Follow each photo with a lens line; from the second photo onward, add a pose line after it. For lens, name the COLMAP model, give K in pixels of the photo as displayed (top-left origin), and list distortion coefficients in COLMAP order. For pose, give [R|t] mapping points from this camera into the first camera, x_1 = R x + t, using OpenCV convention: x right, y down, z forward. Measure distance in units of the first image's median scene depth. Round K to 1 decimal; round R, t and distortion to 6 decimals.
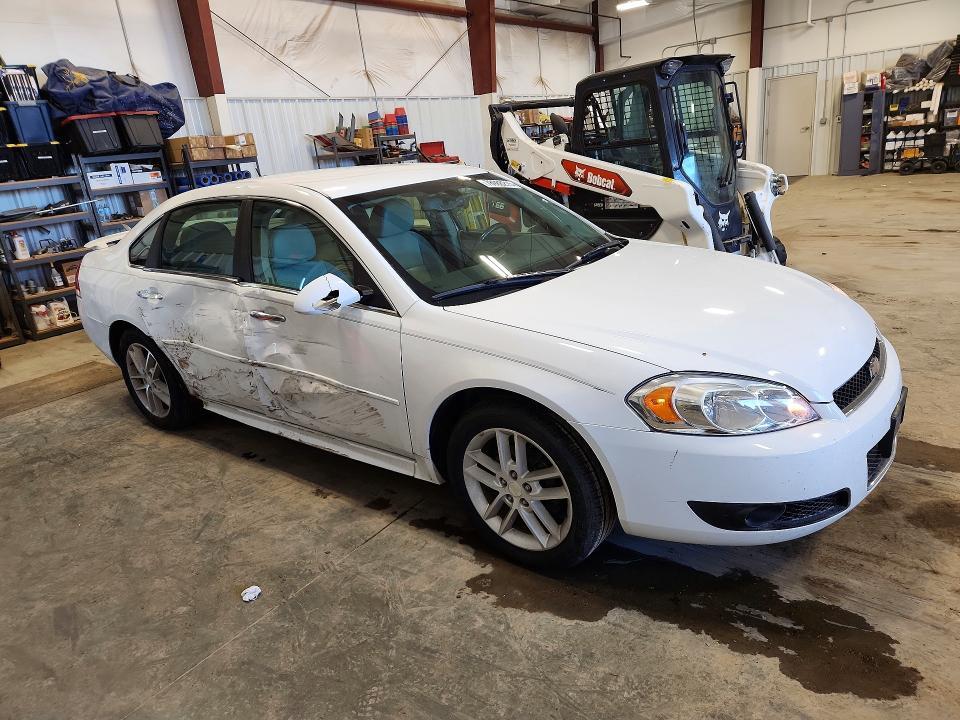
lens RADIAL K [[657.7, 0, 475.2], [0, 657.7, 356.7], [0, 0, 1]] dist [0.059713, -0.043196]
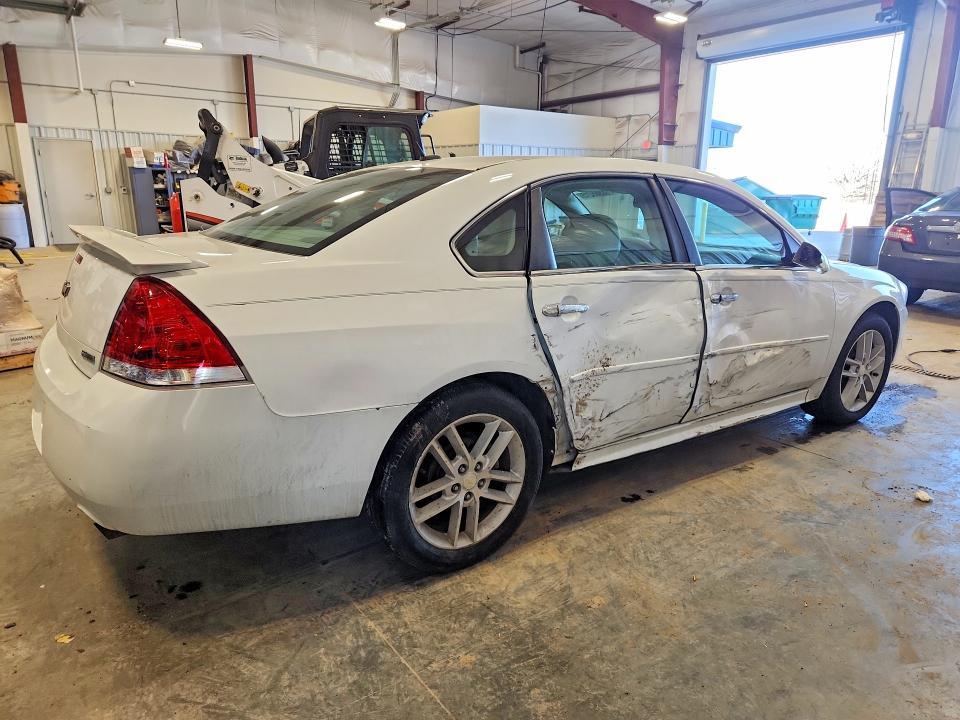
lens RADIAL K [[657.7, 0, 475.2], [0, 657.7, 356.7], [0, 0, 1]] dist [0.059713, -0.043196]
pose [[0.270486, -0.130706, 0.953810, -1.124712], [0.257629, 0.964435, 0.059103, -0.108454], [-0.927612, 0.229742, 0.294540, 0.905372]]
